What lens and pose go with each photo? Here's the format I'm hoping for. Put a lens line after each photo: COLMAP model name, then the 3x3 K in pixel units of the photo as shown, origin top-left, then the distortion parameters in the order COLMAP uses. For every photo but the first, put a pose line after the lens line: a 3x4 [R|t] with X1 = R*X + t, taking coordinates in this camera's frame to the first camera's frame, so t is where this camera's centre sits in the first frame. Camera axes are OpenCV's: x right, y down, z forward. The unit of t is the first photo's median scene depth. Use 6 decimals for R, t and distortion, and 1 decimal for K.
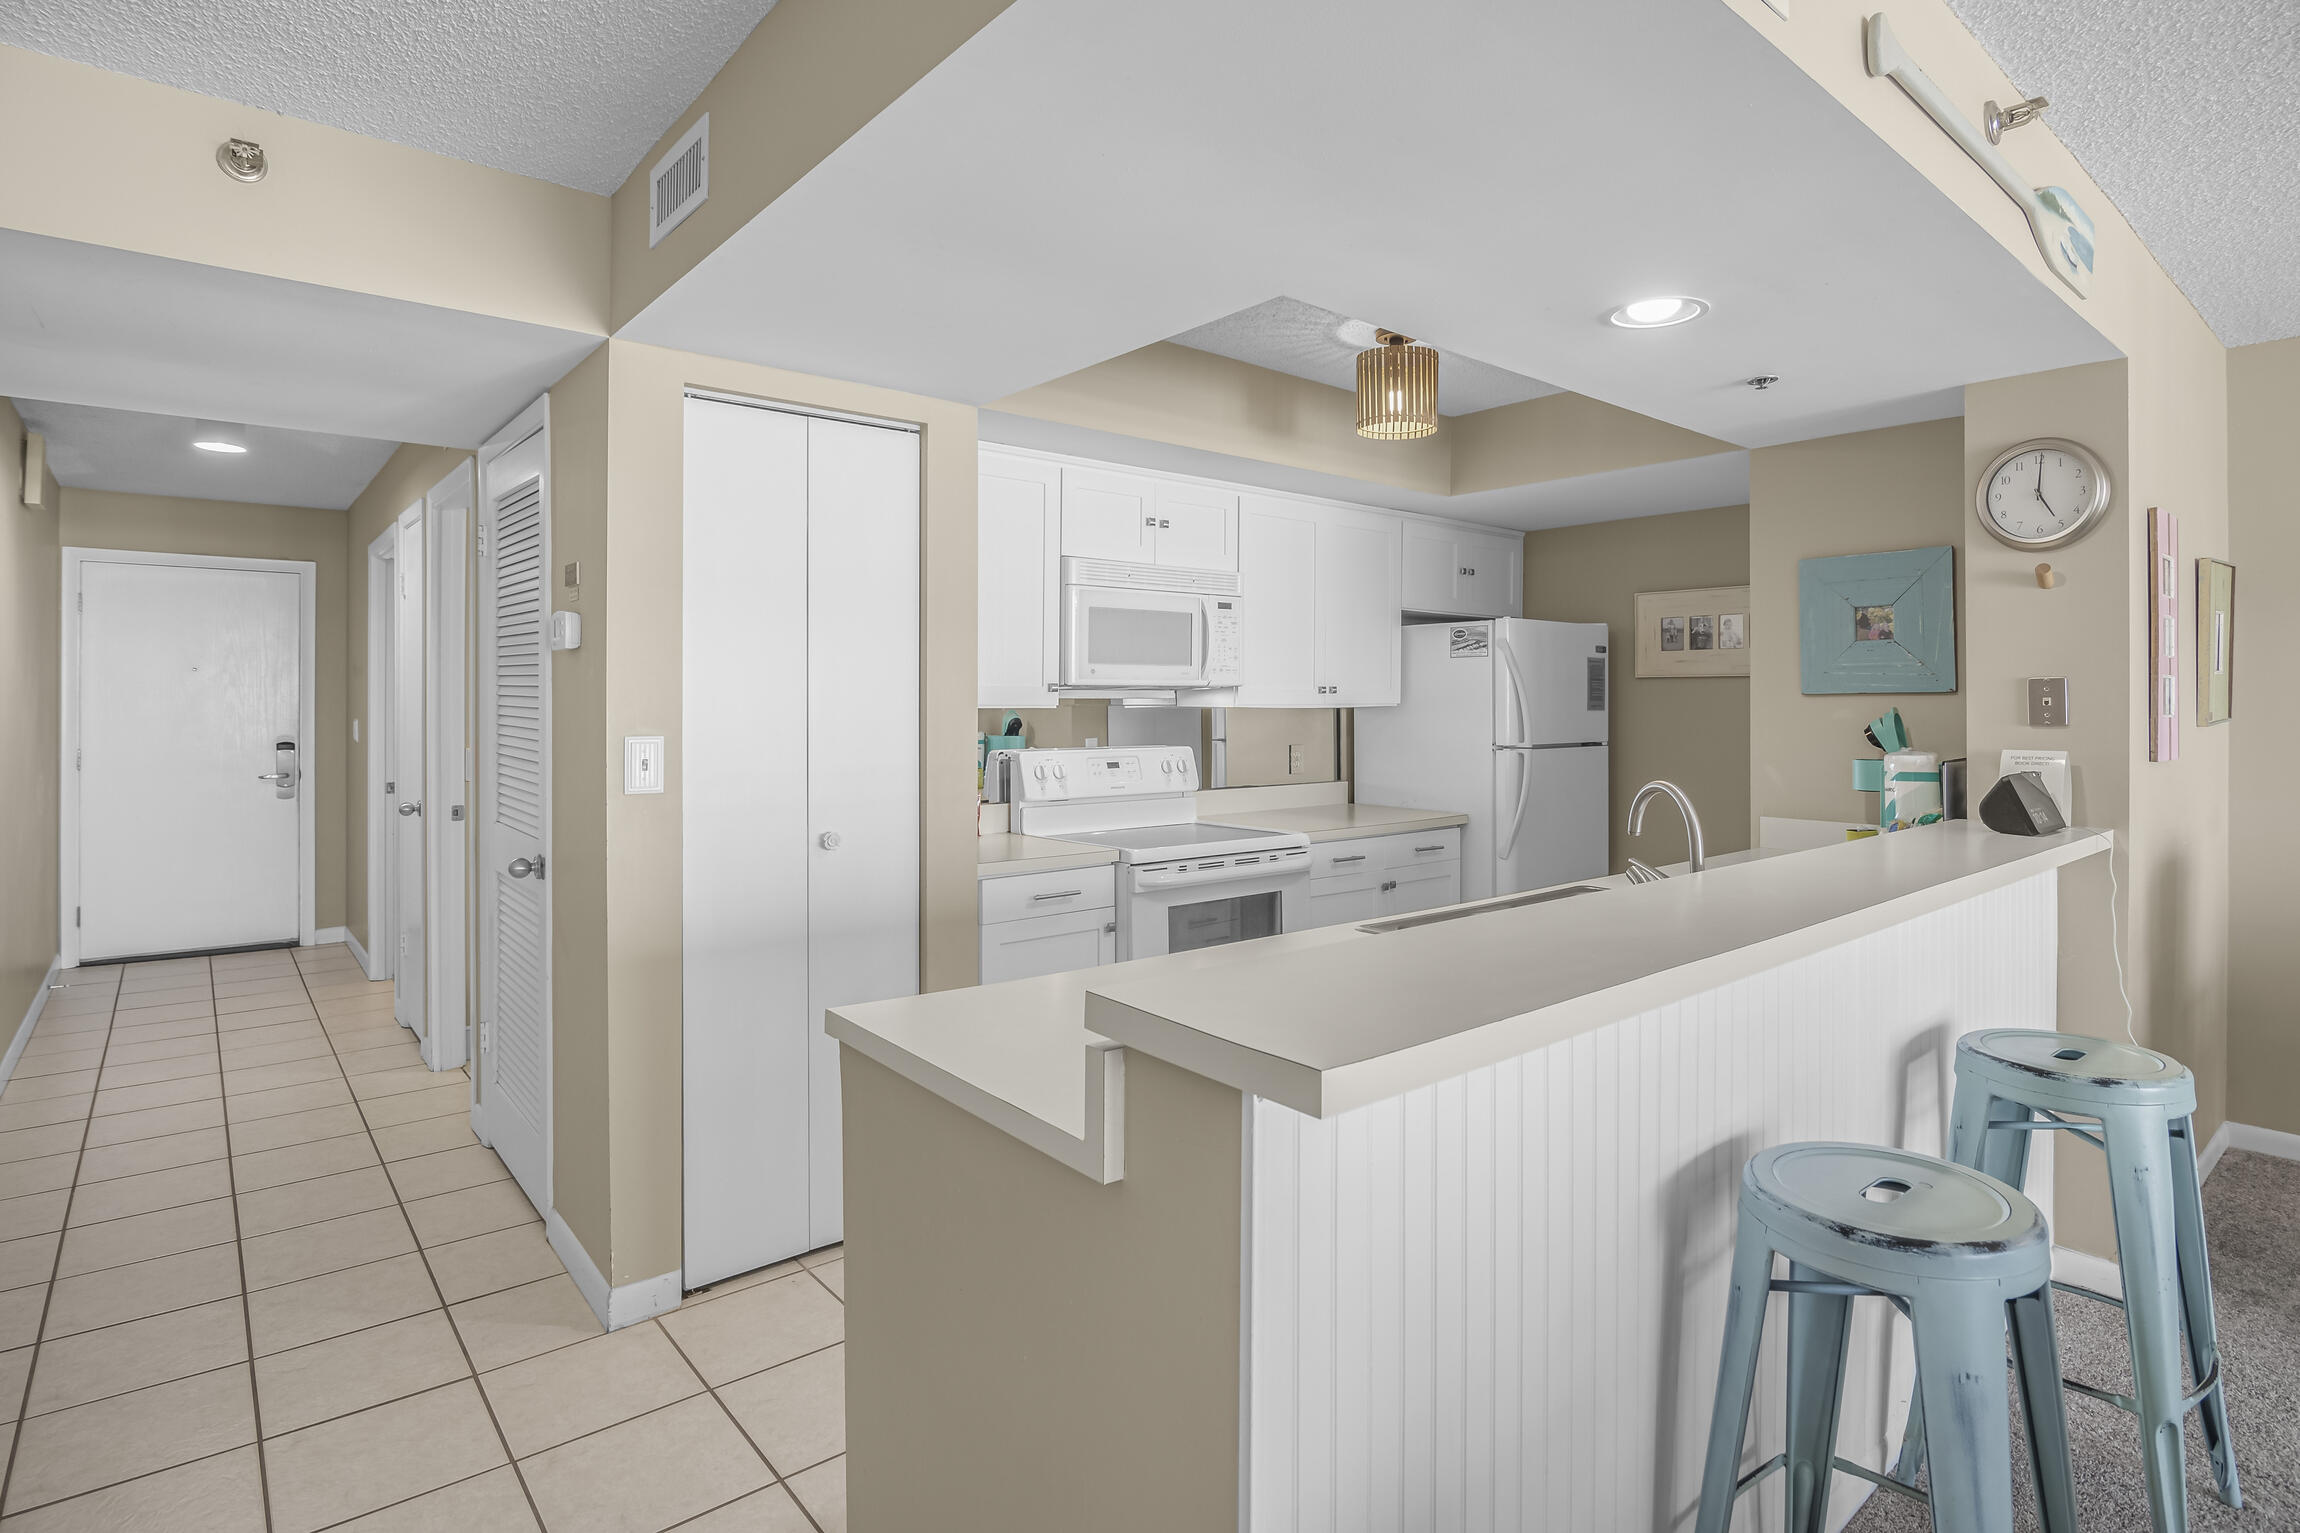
lens RADIAL K [[1150.8, 0, 1192.7], [0, 1150.8, 707.1], [0, 0, 1]] dist [0.002421, -0.000025]
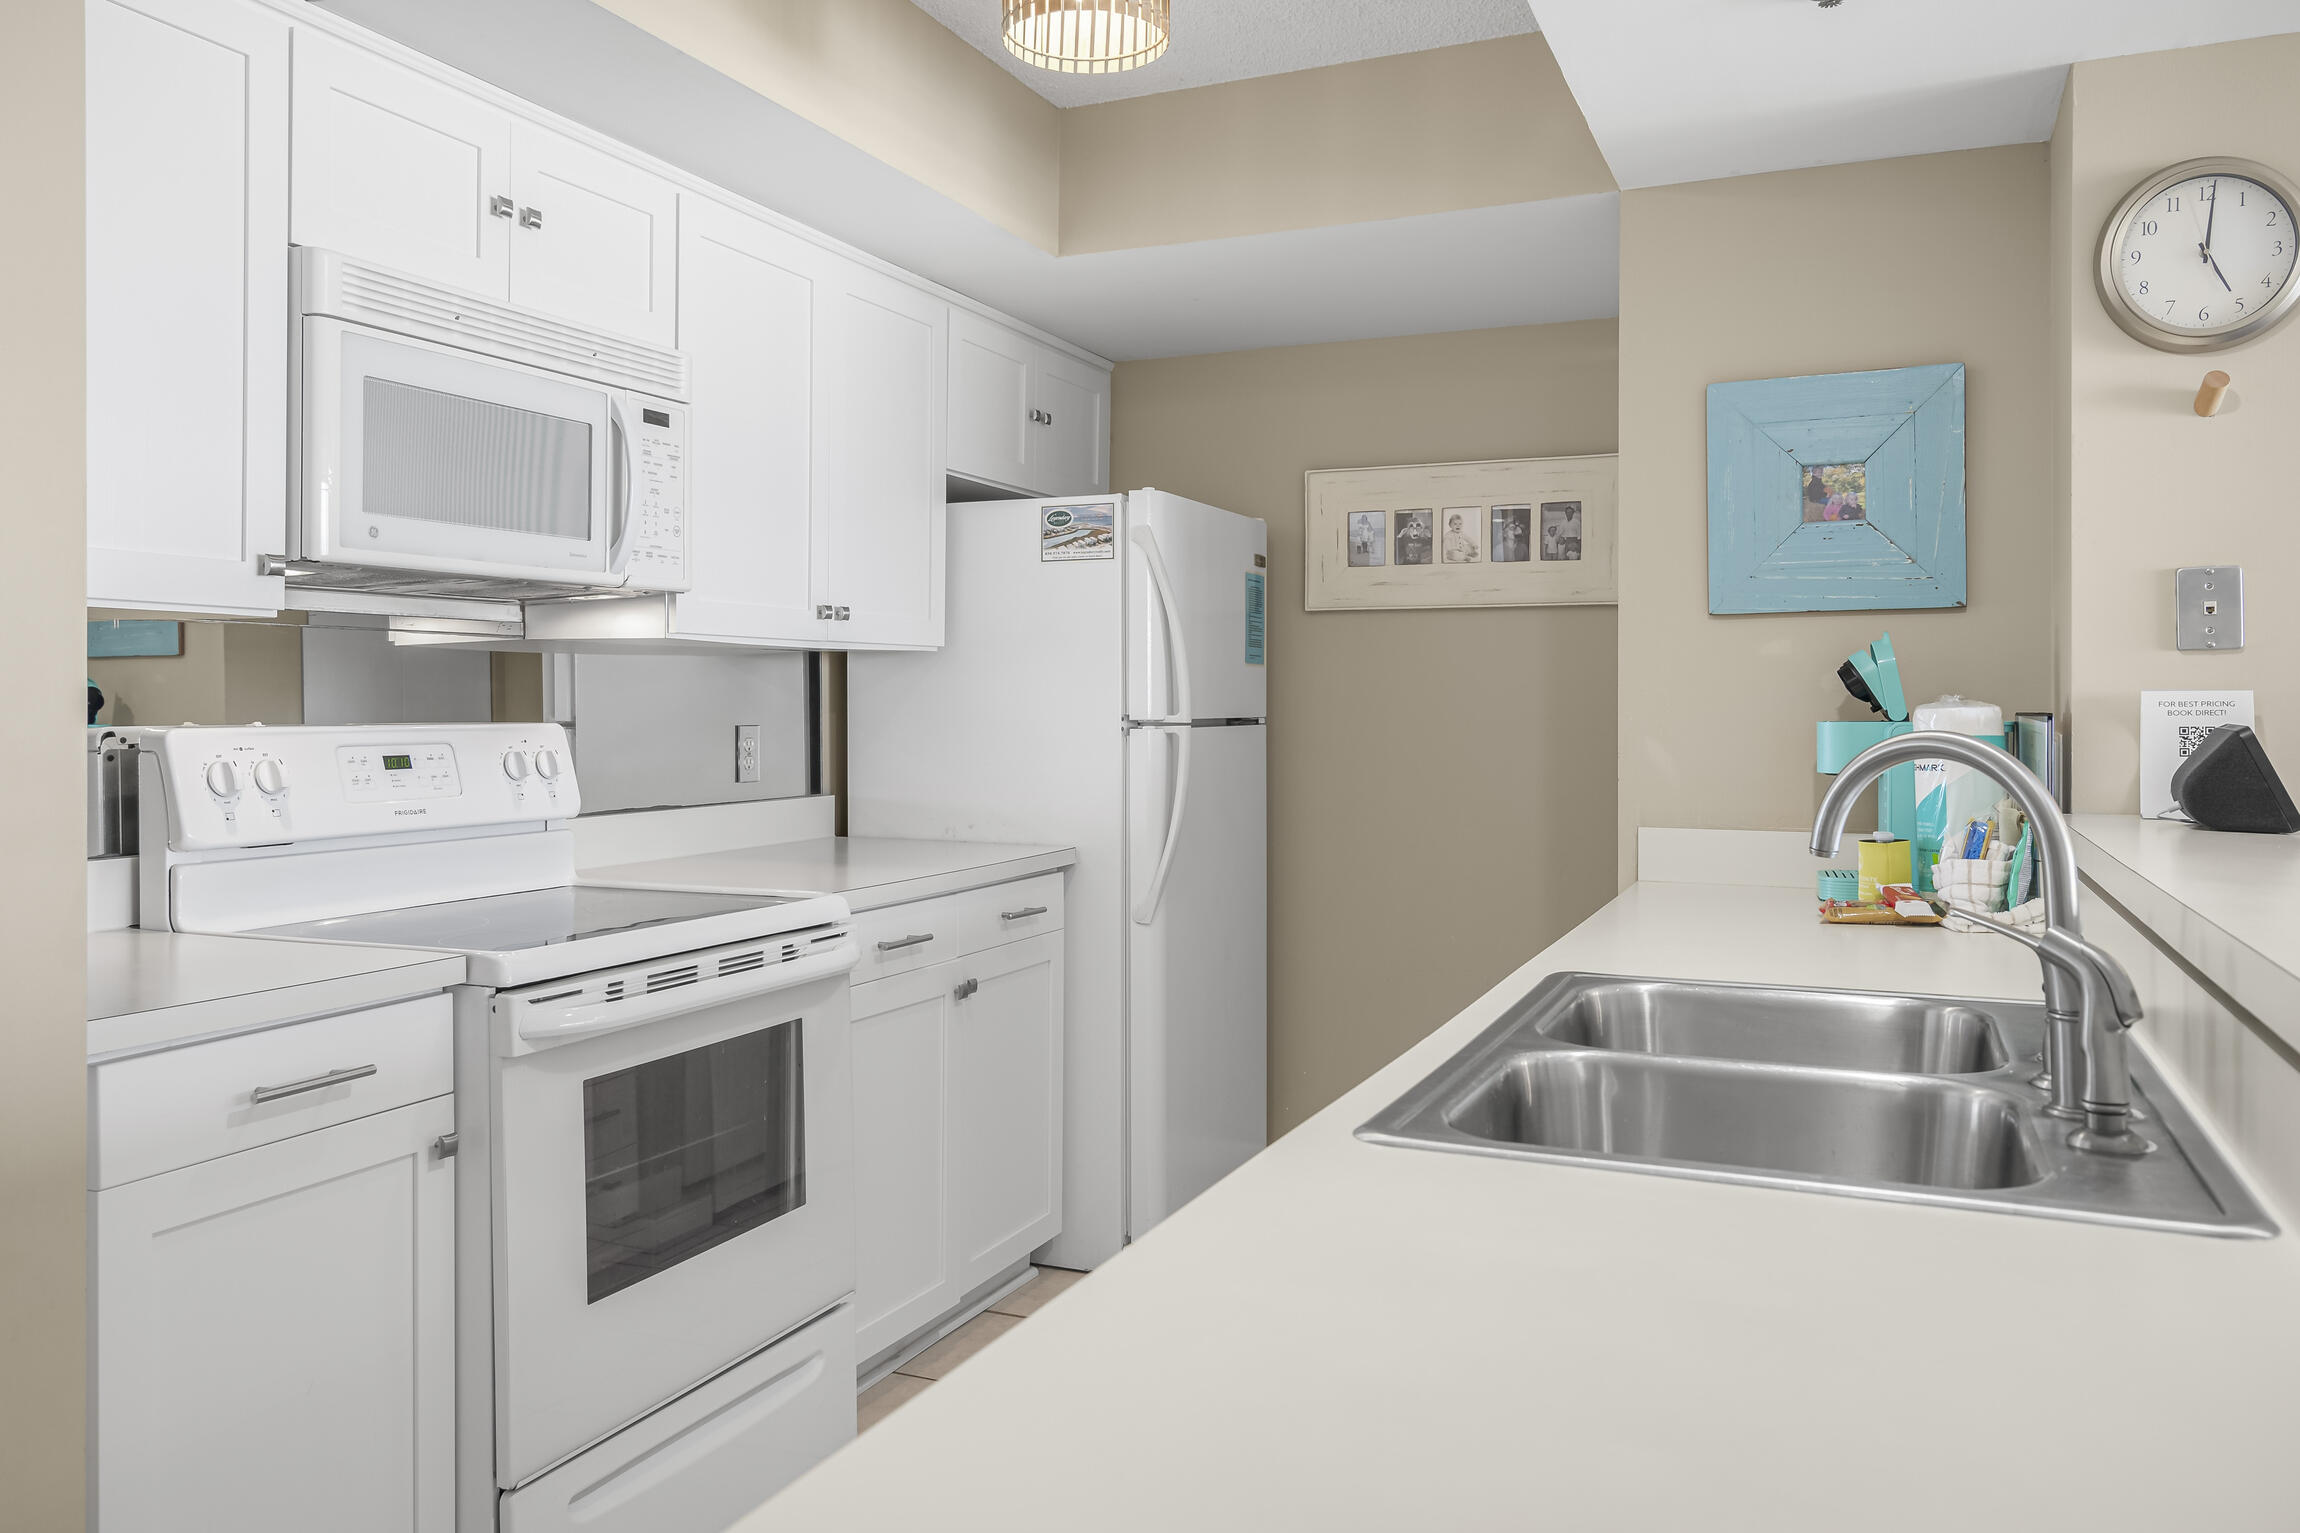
lens RADIAL K [[1667.4, 0, 1096.5], [0, 1667.4, 712.6], [0, 0, 1]] dist [-0.000343, -0.003653]
pose [[0.913629, -0.003335, 0.406535, -0.087291], [0.002210, 0.999992, 0.003237, 0.031031], [-0.406542, -0.002059, 0.913630, 0.317043]]
